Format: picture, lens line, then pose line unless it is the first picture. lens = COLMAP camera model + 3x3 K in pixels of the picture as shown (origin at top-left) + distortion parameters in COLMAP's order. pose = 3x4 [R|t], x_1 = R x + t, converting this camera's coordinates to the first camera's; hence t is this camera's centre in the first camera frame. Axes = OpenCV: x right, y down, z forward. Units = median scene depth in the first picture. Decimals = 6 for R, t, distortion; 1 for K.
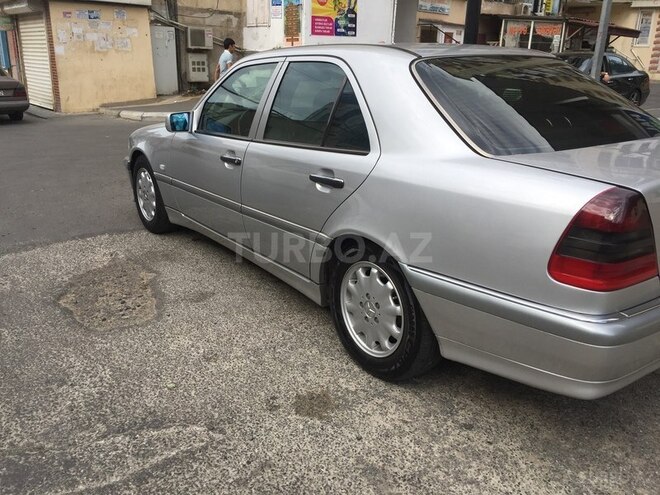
lens RADIAL K [[567.3, 0, 329.4], [0, 567.3, 246.9], [0, 0, 1]] dist [0.026067, -0.026923]
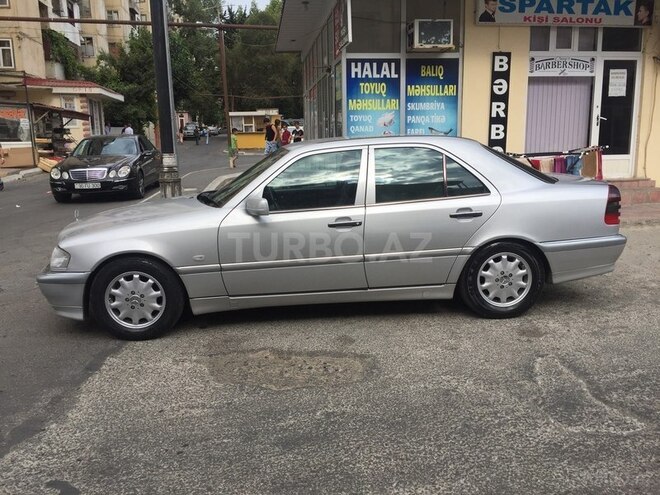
lens RADIAL K [[567.3, 0, 328.9], [0, 567.3, 251.9], [0, 0, 1]] dist [0.026067, -0.026923]
pose [[0.532151, -0.199269, 0.822865, -1.272473], [0.297232, 0.954016, 0.038808, -0.156348], [-0.792760, 0.223930, 0.566910, 0.321060]]
